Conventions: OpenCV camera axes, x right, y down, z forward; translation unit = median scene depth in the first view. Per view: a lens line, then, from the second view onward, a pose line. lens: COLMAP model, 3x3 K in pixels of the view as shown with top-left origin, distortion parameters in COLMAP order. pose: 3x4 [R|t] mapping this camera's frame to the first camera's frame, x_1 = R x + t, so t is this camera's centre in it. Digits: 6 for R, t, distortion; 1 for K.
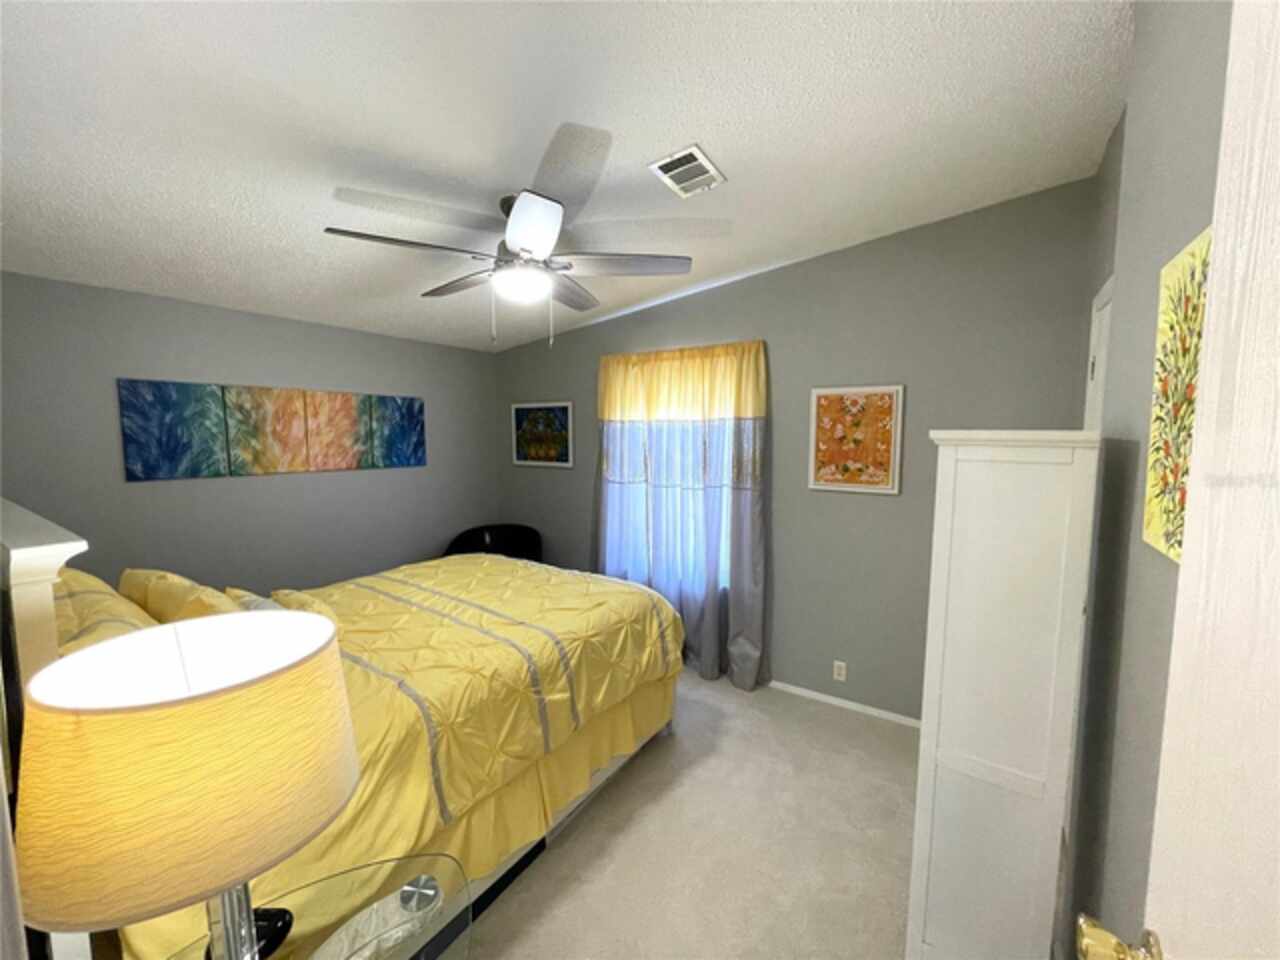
lens RADIAL K [[515.5, 0, 633.8], [0, 515.5, 482.8], [0, 0, 1]] dist [-0.003643, 0.000250]
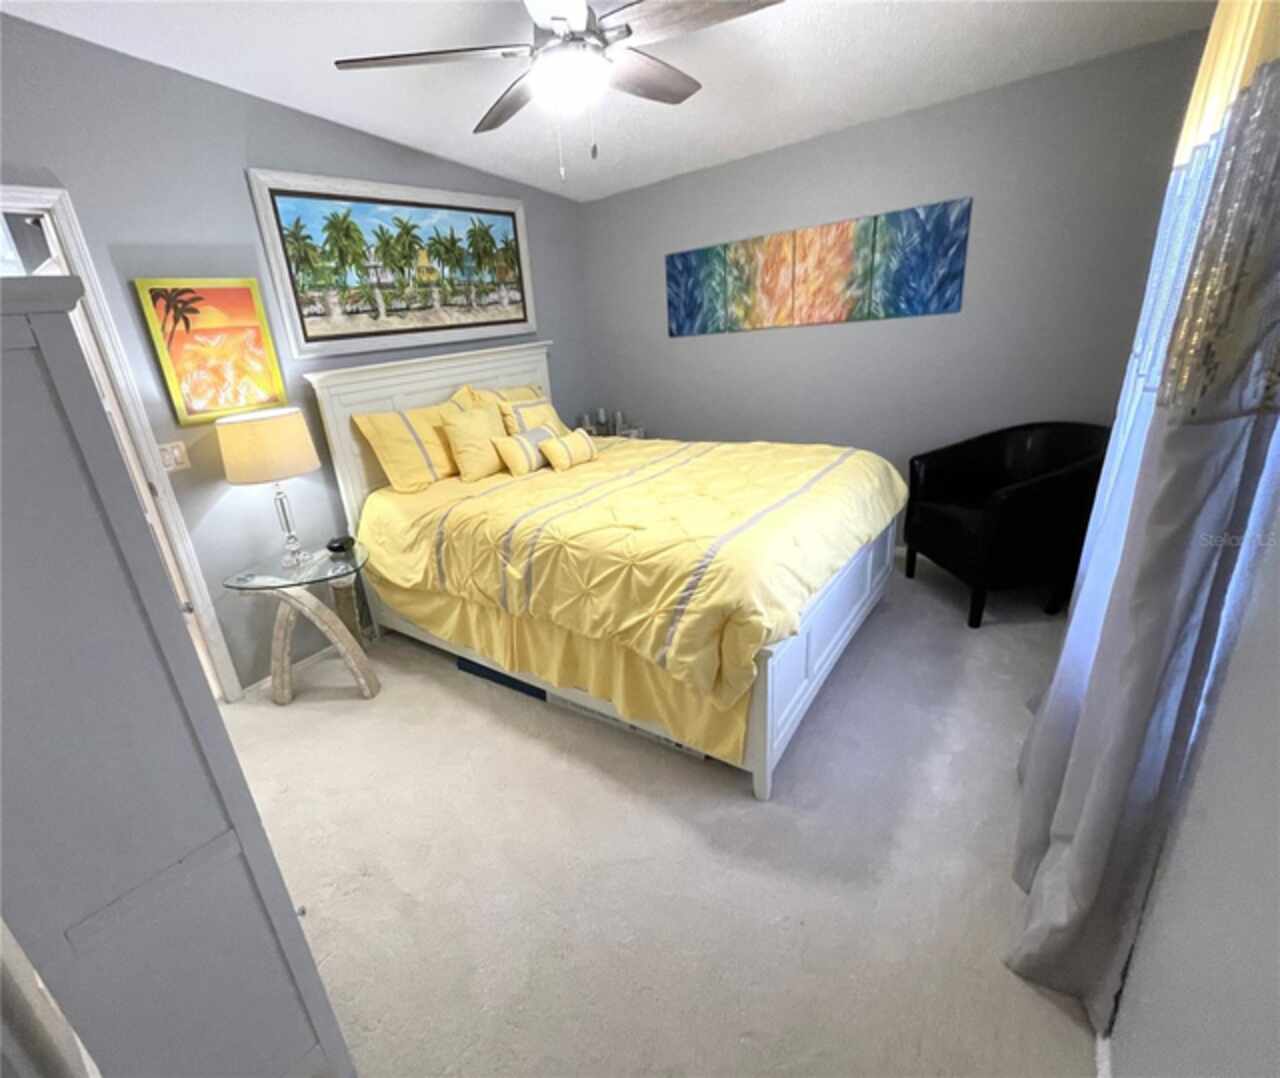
lens RADIAL K [[612.9, 0, 635.7], [0, 612.9, 552.8], [0, 0, 1]] dist [0.001301, 0.000101]
pose [[-0.072173, 0.352611, -0.932983, 0.600501], [0.010817, 0.935644, 0.352780, -0.033094], [0.997333, 0.015369, -0.071342, 0.824507]]
